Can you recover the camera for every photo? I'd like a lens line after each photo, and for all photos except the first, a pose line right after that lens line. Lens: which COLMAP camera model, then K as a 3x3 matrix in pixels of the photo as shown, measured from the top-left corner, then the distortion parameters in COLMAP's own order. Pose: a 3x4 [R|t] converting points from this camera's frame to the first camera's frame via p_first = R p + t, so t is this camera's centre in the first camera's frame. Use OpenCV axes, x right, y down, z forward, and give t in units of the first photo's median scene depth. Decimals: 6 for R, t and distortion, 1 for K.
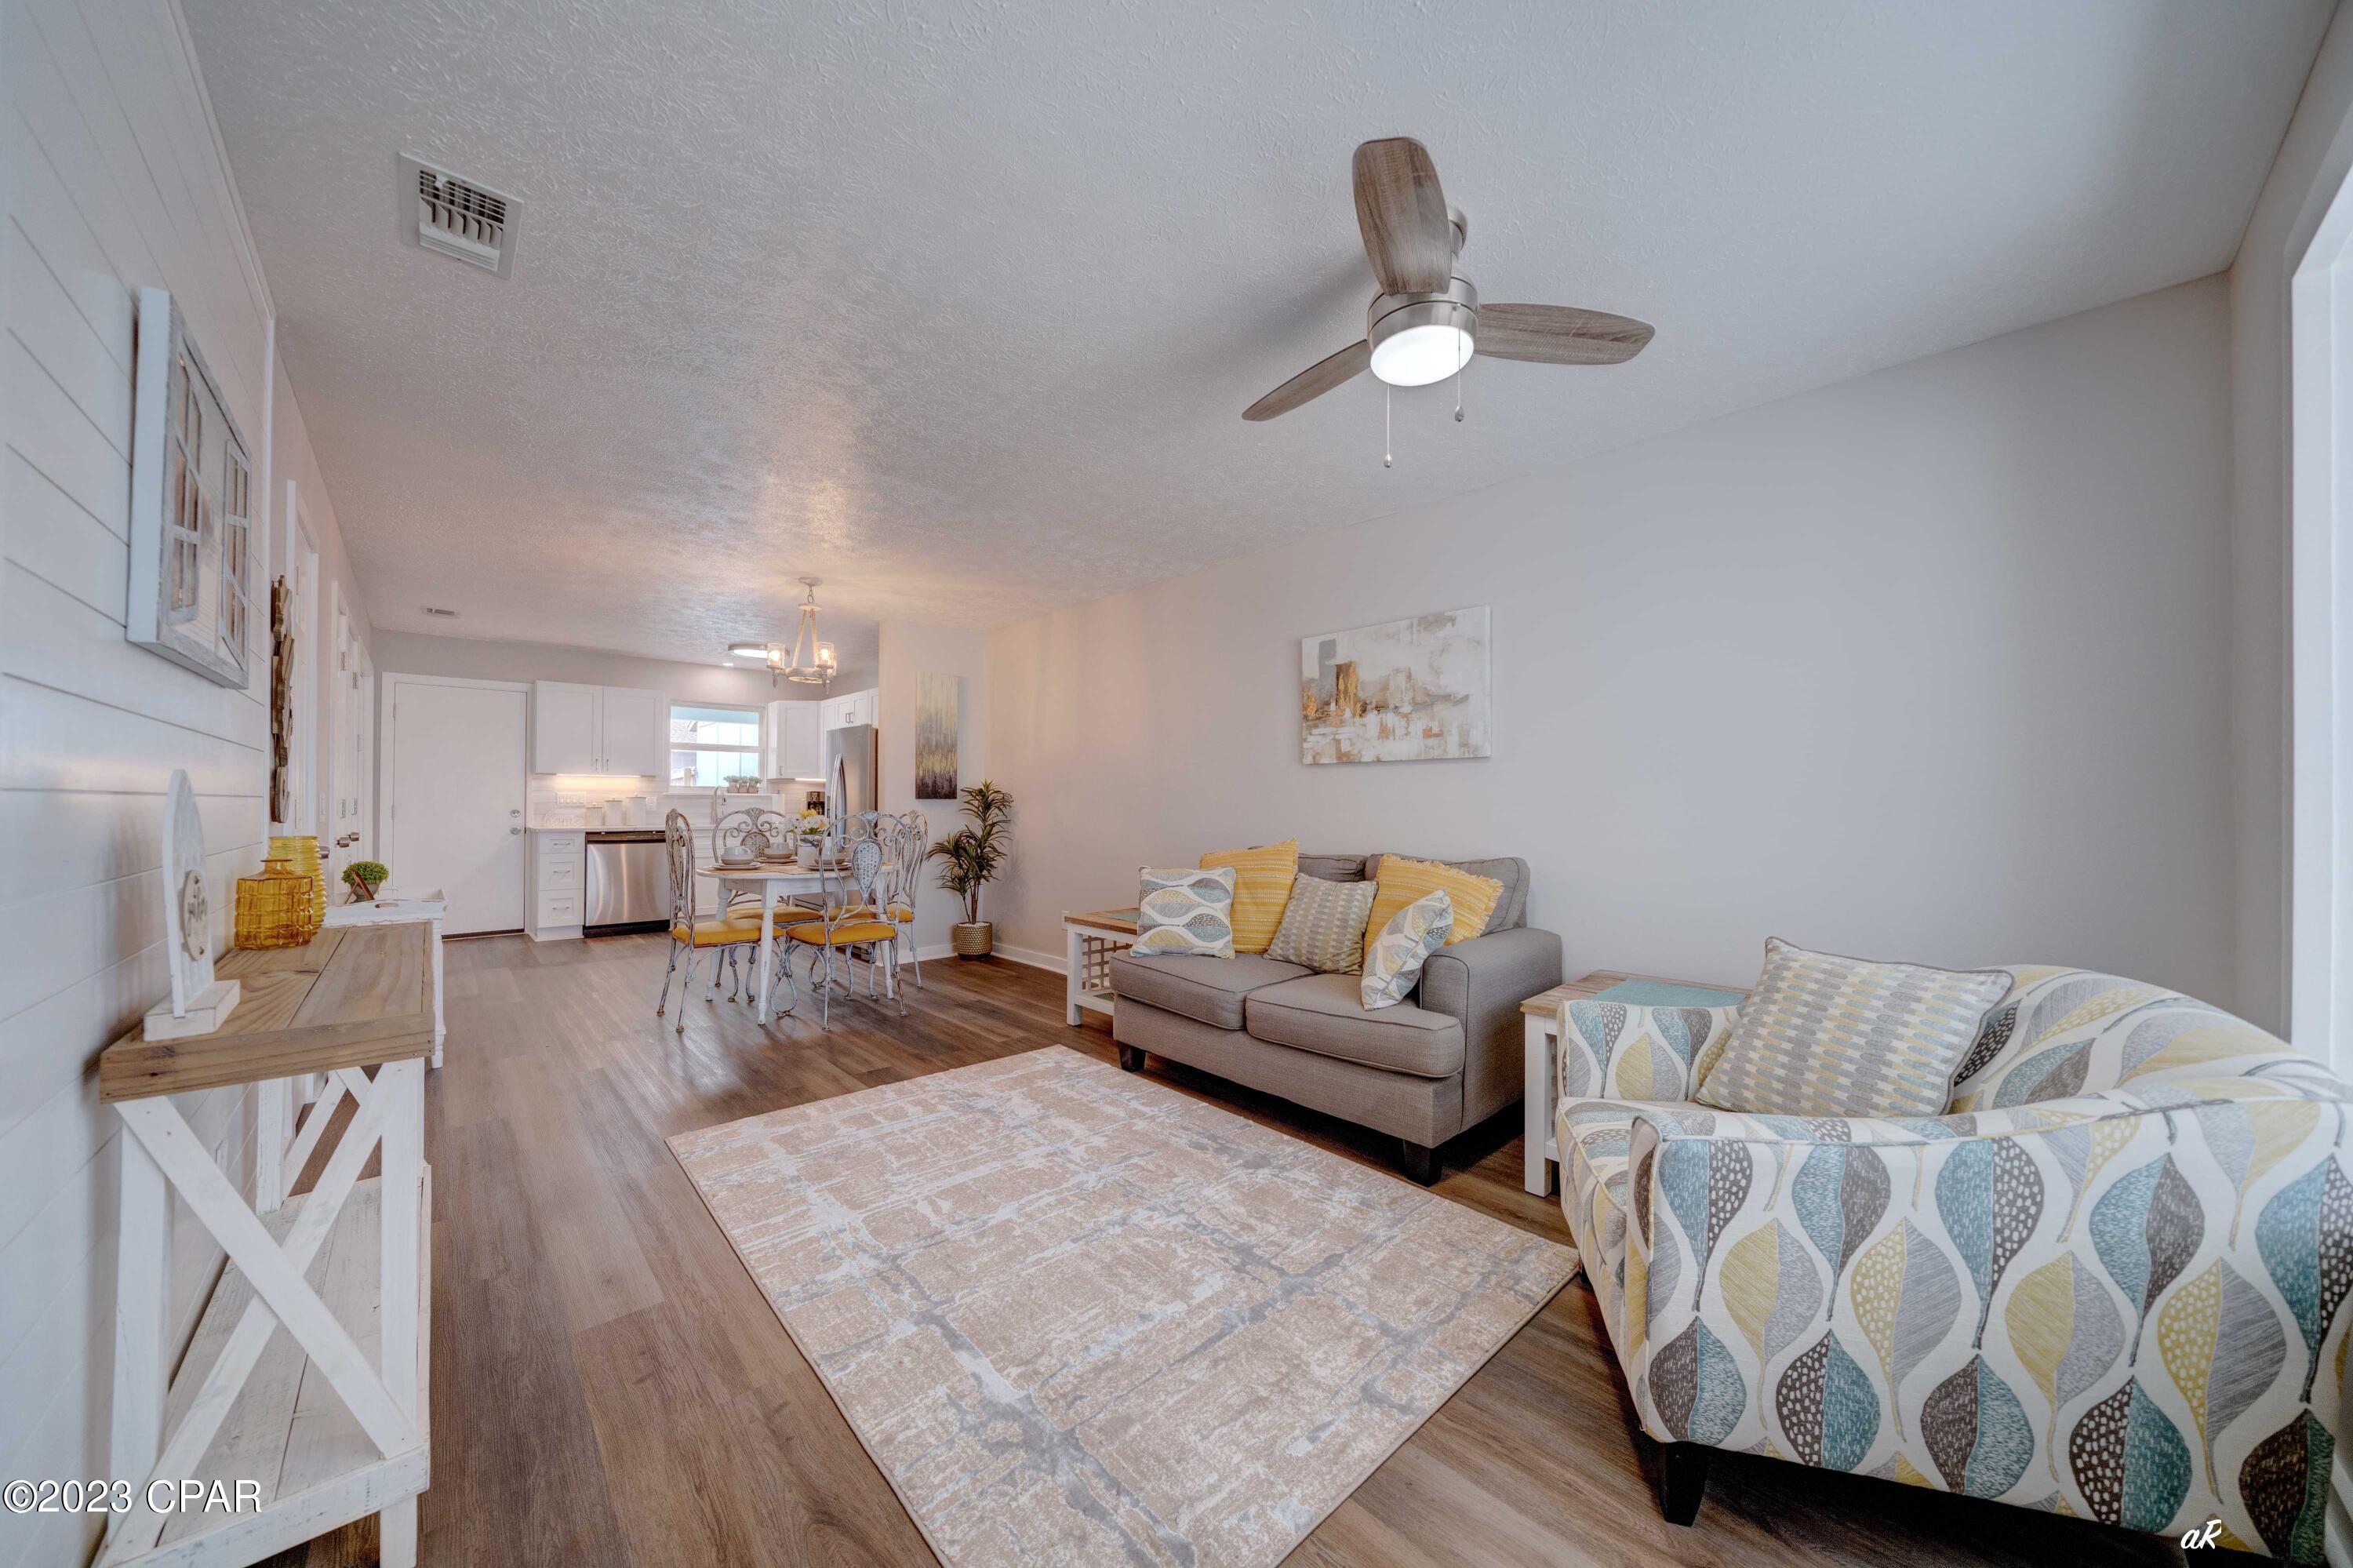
lens RADIAL K [[817.0, 0, 1228.0], [0, 817.0, 804.6], [0, 0, 1]] dist [-0.008611, 0.001235]
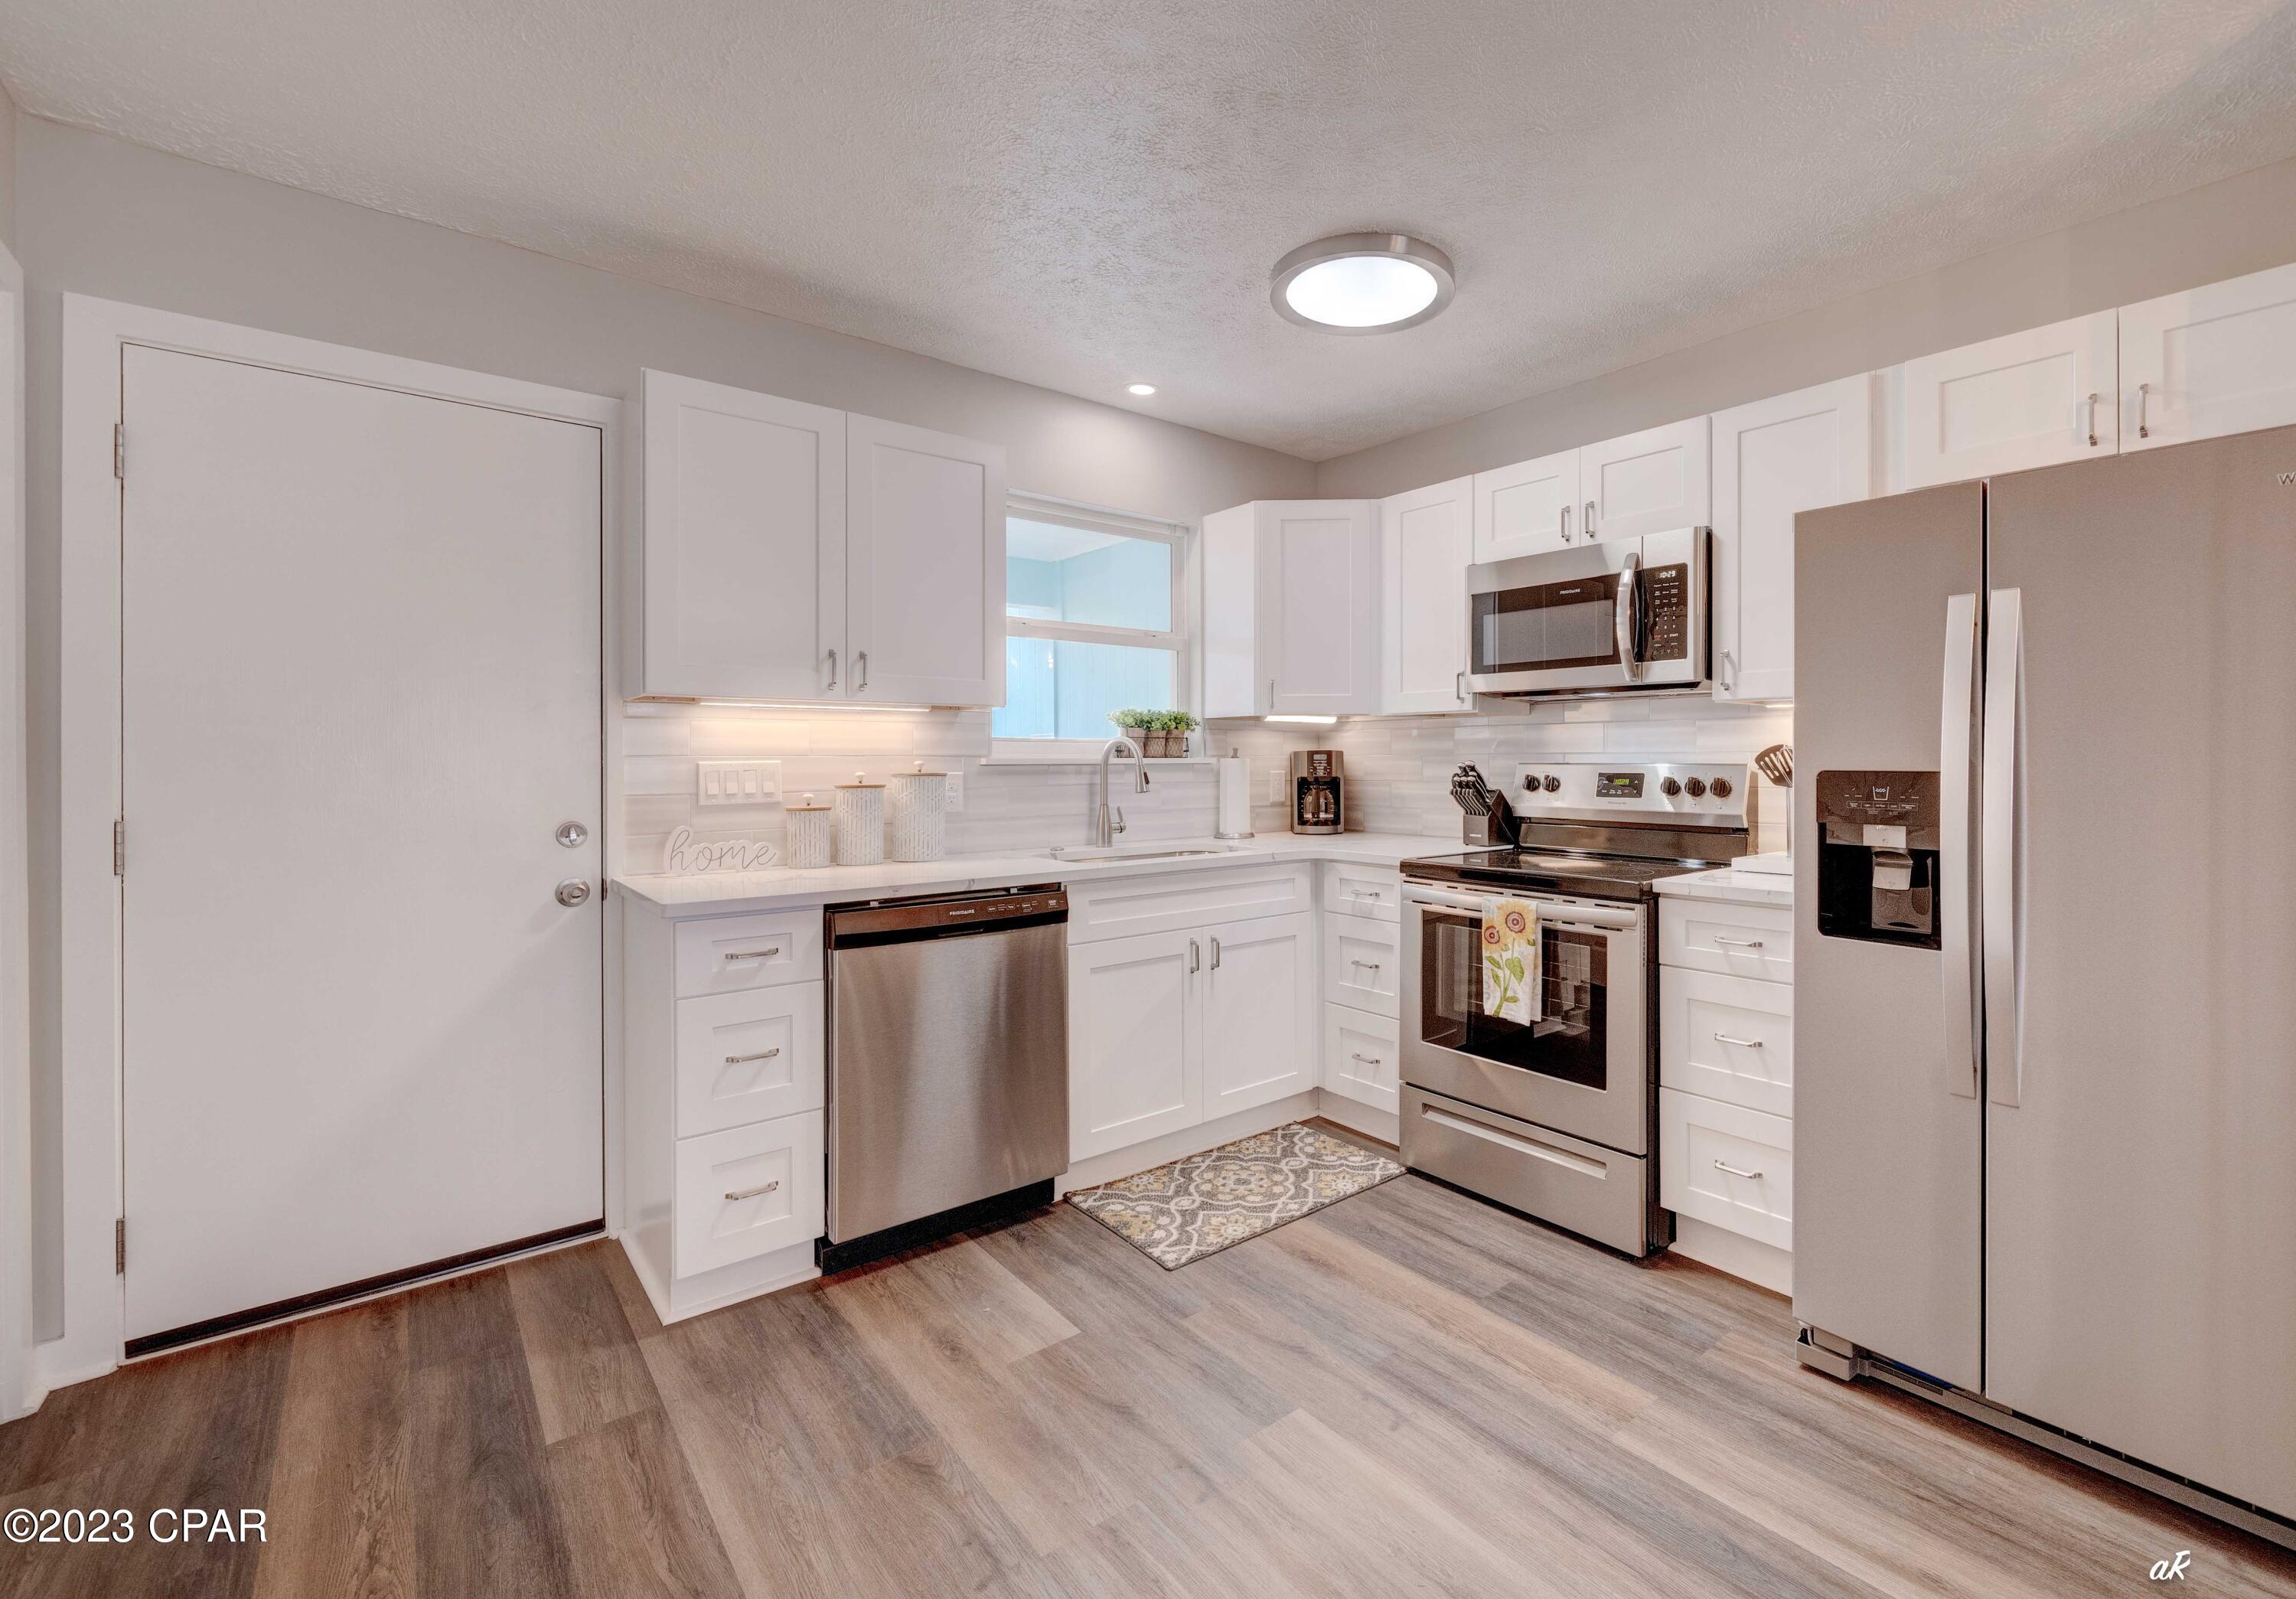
lens RADIAL K [[1003.7, 0, 1340.1], [0, 1003.7, 771.2], [0, 0, 1]] dist [-0.004786, 0.001144]
pose [[0.999781, -0.005906, -0.020062, -1.330208], [0.006105, 0.999933, 0.009868, -0.031525], [0.020003, -0.009988, 0.999750, 1.449167]]
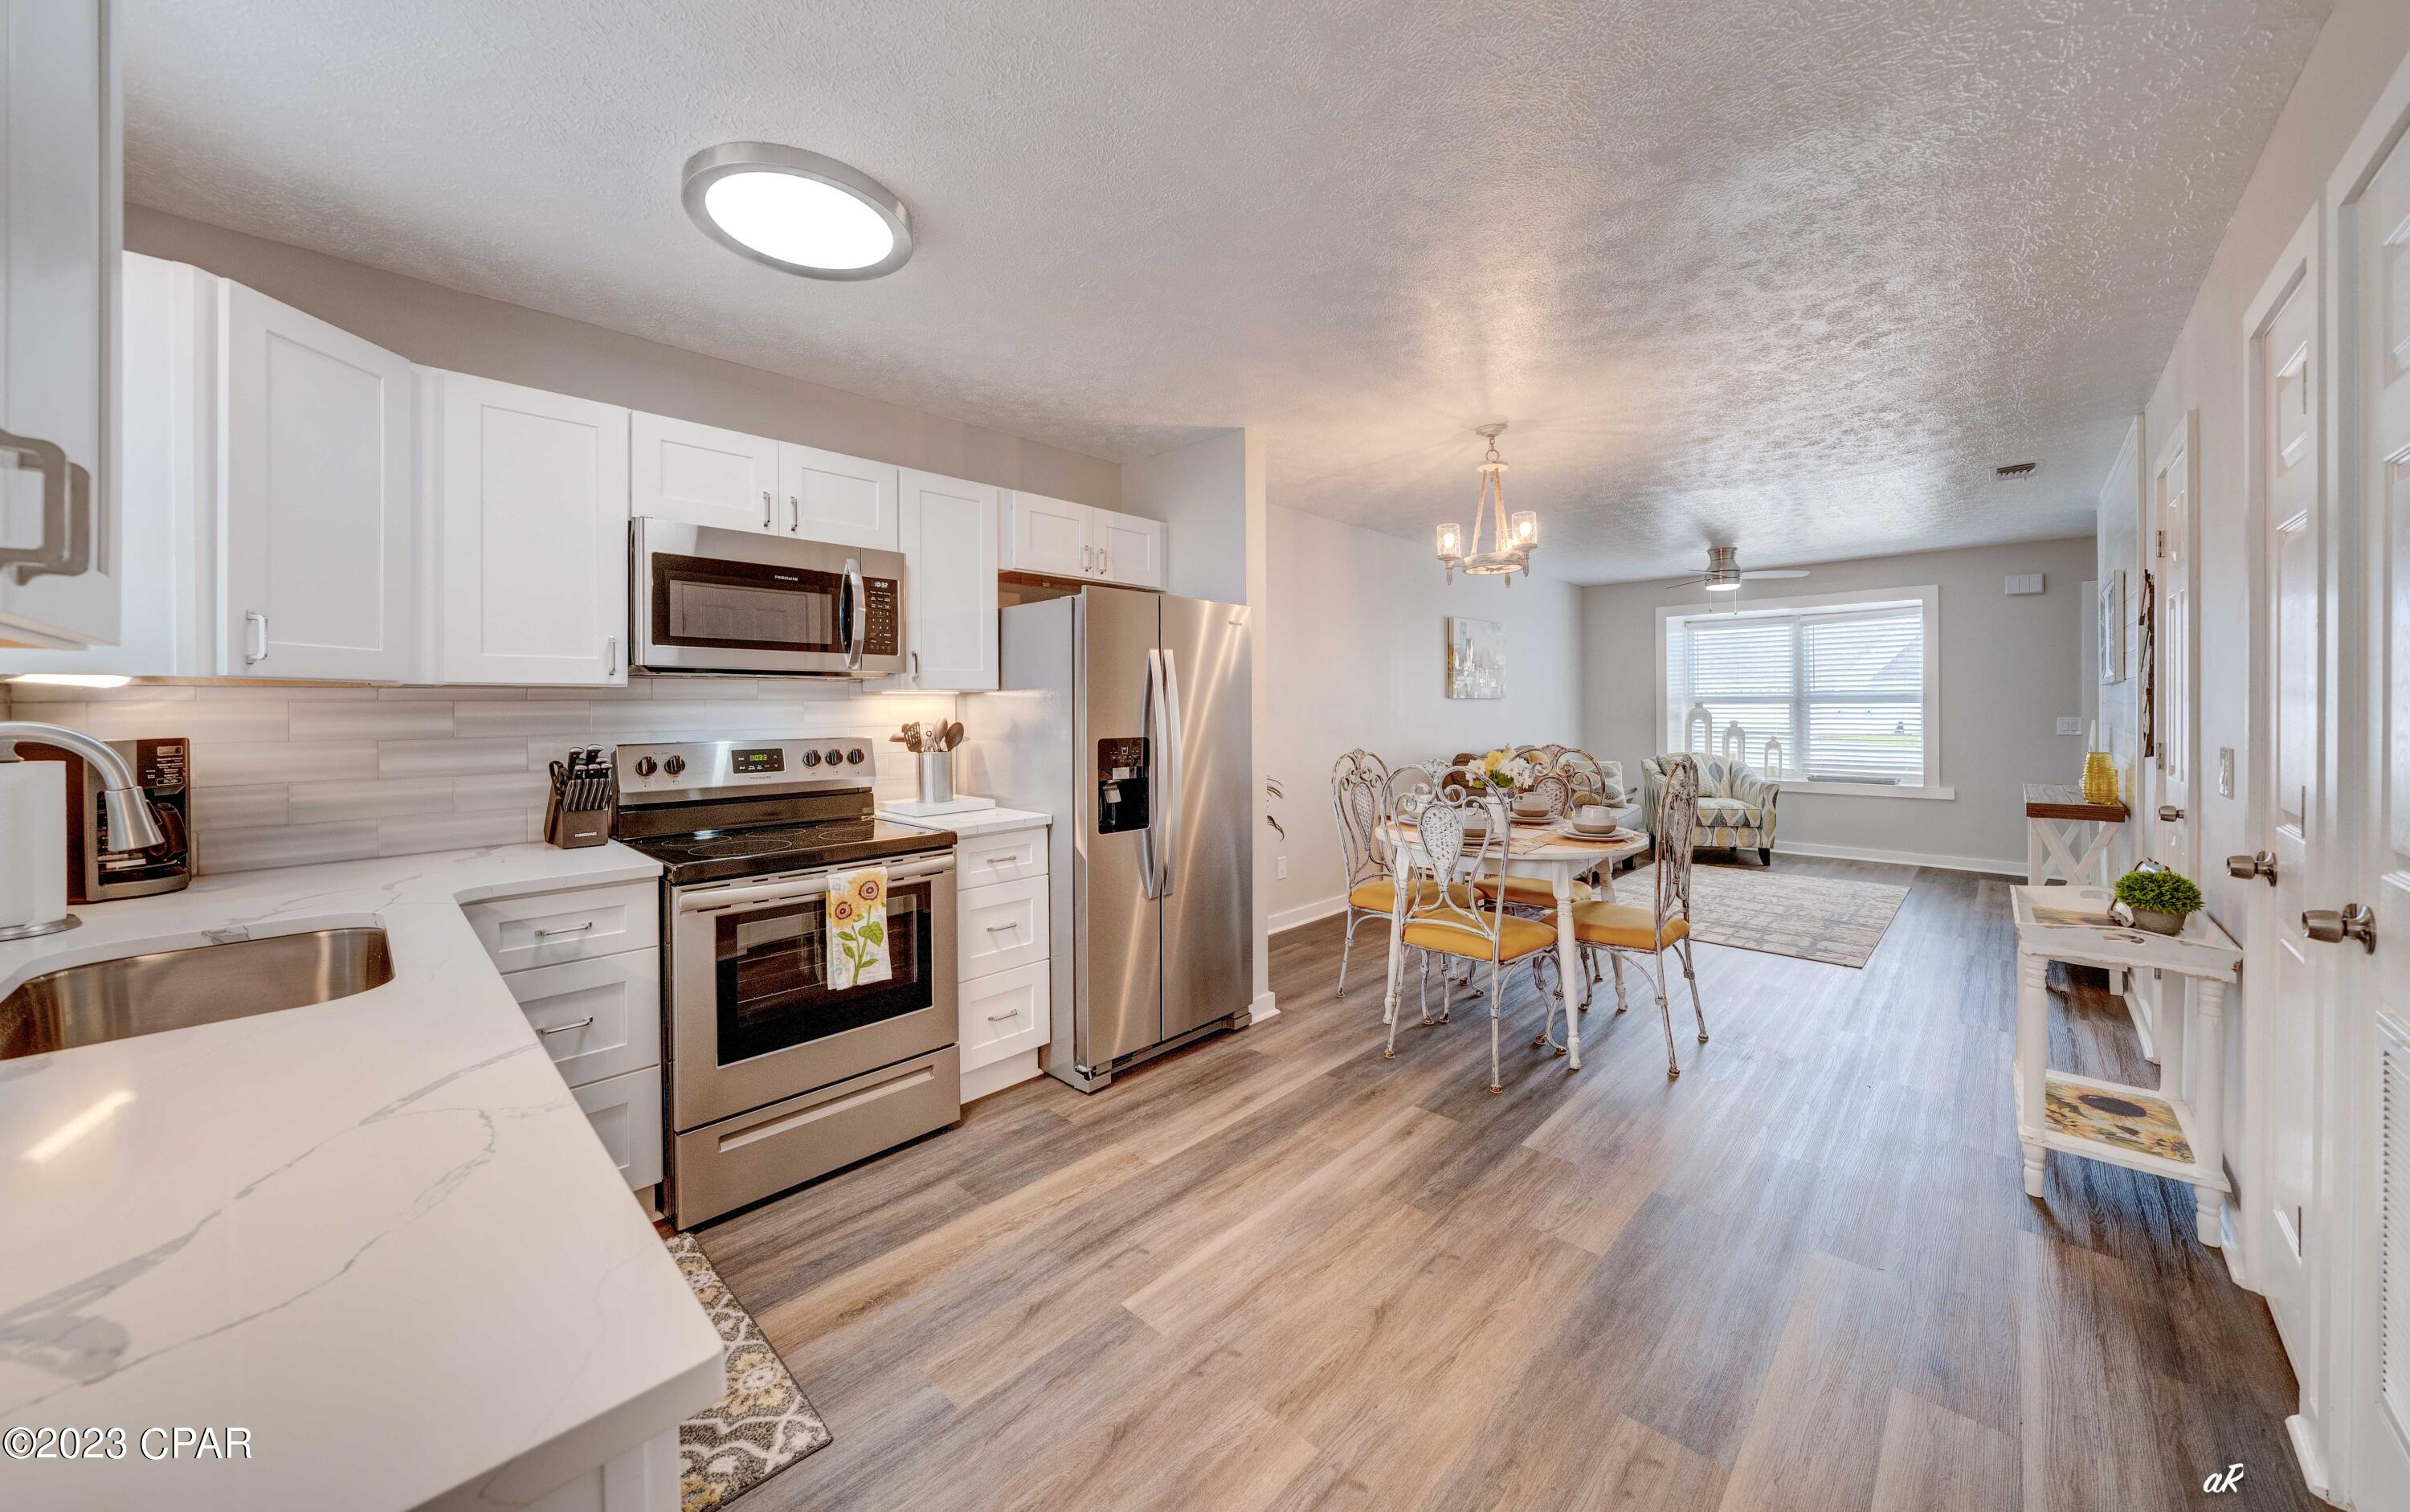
lens RADIAL K [[837.7, 0, 1160.1], [0, 837.7, 722.4], [0, 0, 1]] dist [-0.004029, -0.000381]
pose [[0.001554, -0.028686, 0.999587, -1.963609], [0.006655, 0.999567, 0.028675, -0.069731], [-0.999977, 0.006608, 0.001744, 2.032715]]
